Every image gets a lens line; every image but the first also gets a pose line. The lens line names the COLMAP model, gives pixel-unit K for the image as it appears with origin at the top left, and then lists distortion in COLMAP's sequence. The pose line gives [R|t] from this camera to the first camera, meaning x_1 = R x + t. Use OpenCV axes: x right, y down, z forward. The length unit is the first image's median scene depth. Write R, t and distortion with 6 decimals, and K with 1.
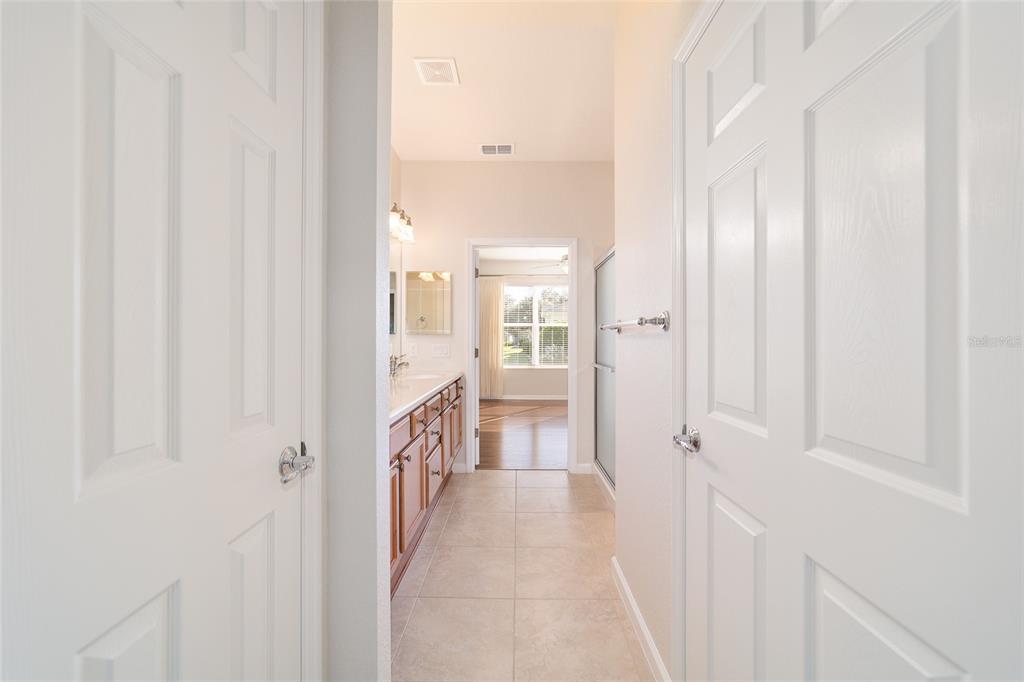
lens RADIAL K [[392.5, 0, 511.1], [0, 392.5, 339.4], [0, 0, 1]] dist [-0.022196, 0.009982]
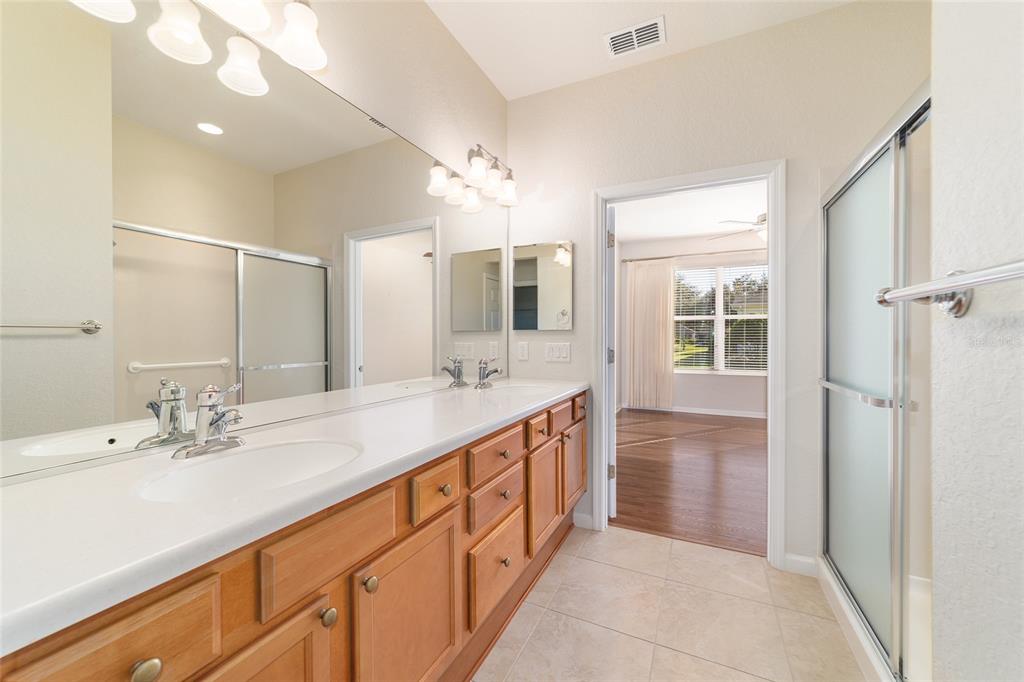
lens RADIAL K [[392.5, 0, 511.1], [0, 392.5, 339.4], [0, 0, 1]] dist [-0.022196, 0.009982]
pose [[0.904578, 0.001618, -0.426305, 0.046220], [0.001501, 0.999975, 0.006981, -0.000519], [0.426306, -0.006955, 0.904552, 0.301906]]
